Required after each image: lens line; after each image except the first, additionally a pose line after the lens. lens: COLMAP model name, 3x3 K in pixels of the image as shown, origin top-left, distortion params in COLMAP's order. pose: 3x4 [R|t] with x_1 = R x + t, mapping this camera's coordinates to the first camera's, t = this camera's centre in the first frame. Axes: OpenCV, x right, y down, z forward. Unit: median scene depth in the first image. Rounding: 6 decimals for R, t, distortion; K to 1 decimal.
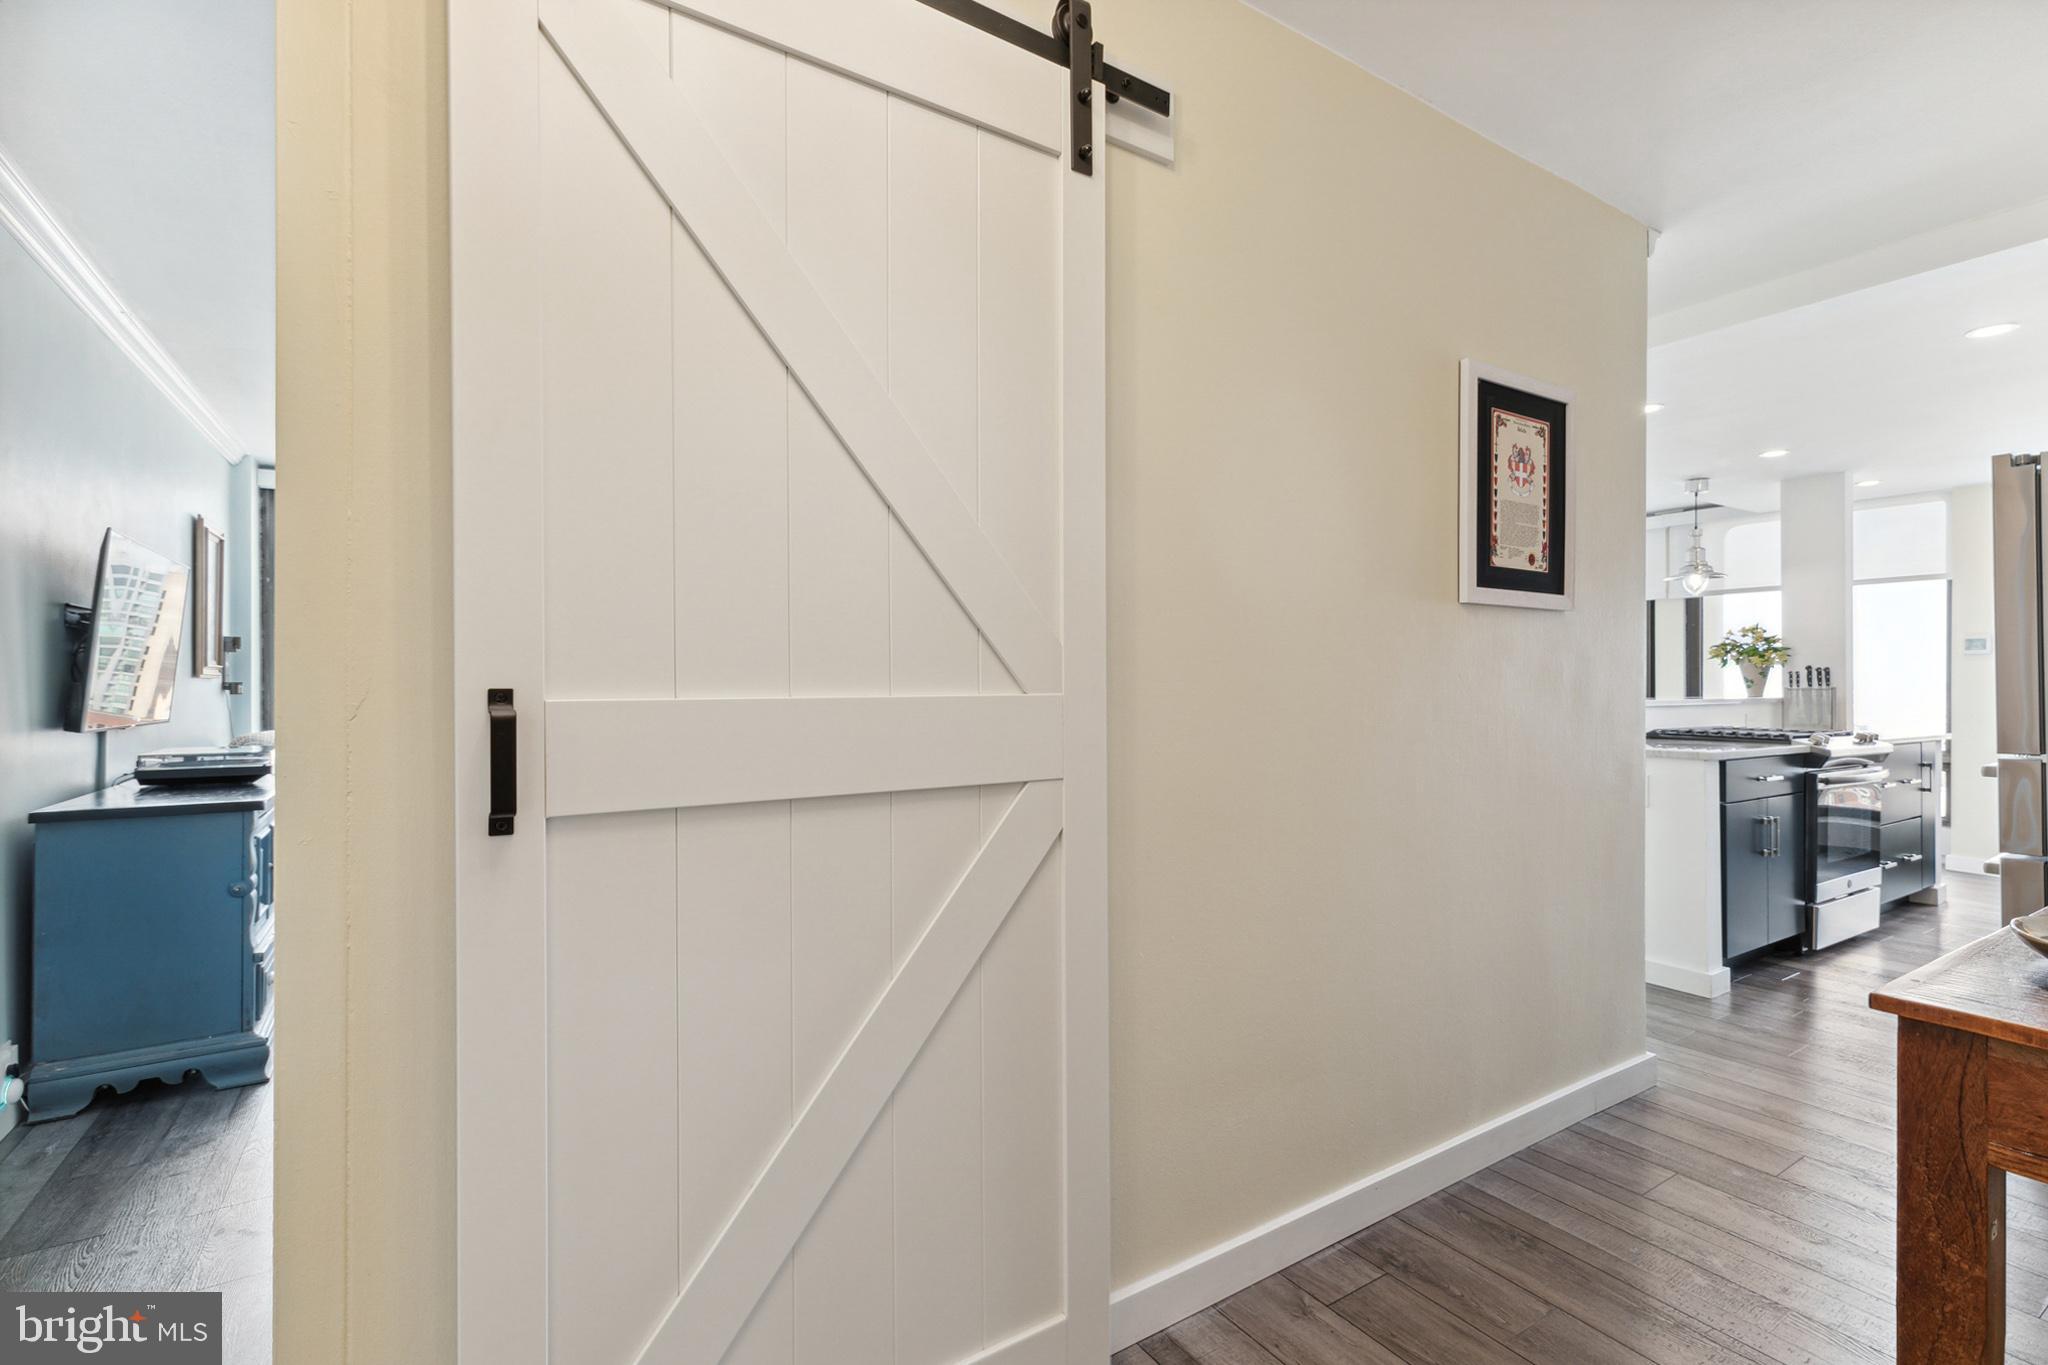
lens RADIAL K [[936.5, 0, 1018.6], [0, 936.5, 685.3], [0, 0, 1]] dist [0.002103, 0.000446]
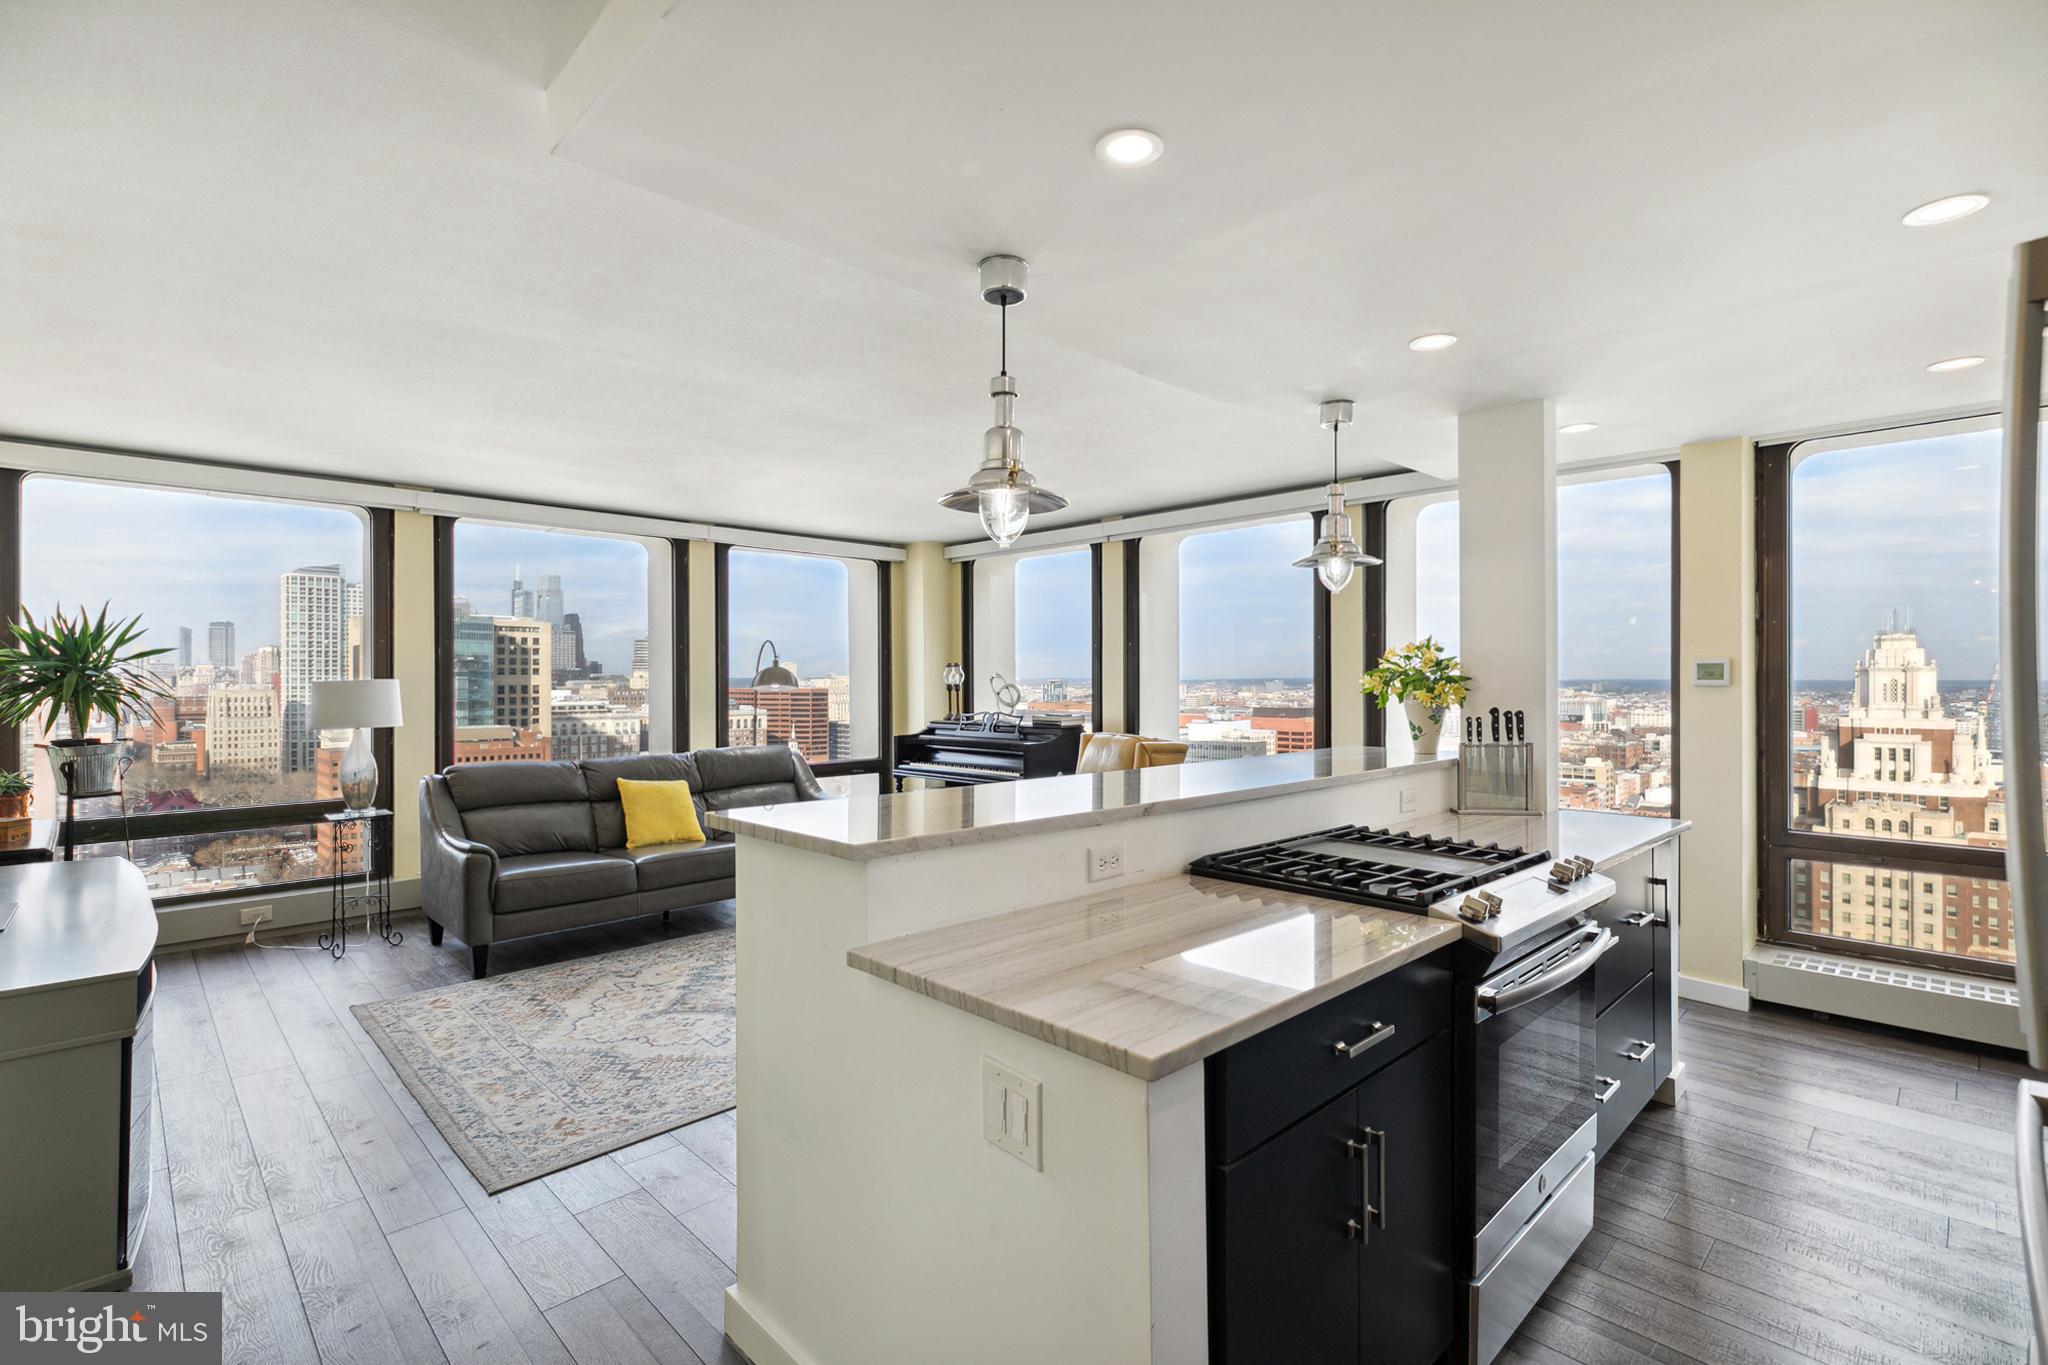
lens RADIAL K [[936.5, 0, 1031.5], [0, 936.5, 679.9], [0, 0, 1]] dist [0.002103, 0.000446]
pose [[0.979003, 0.000721, 0.203844, 0.403912], [0.000316, 0.999987, -0.005058, -0.035009], [-0.203845, 0.005017, 0.978990, 0.441893]]
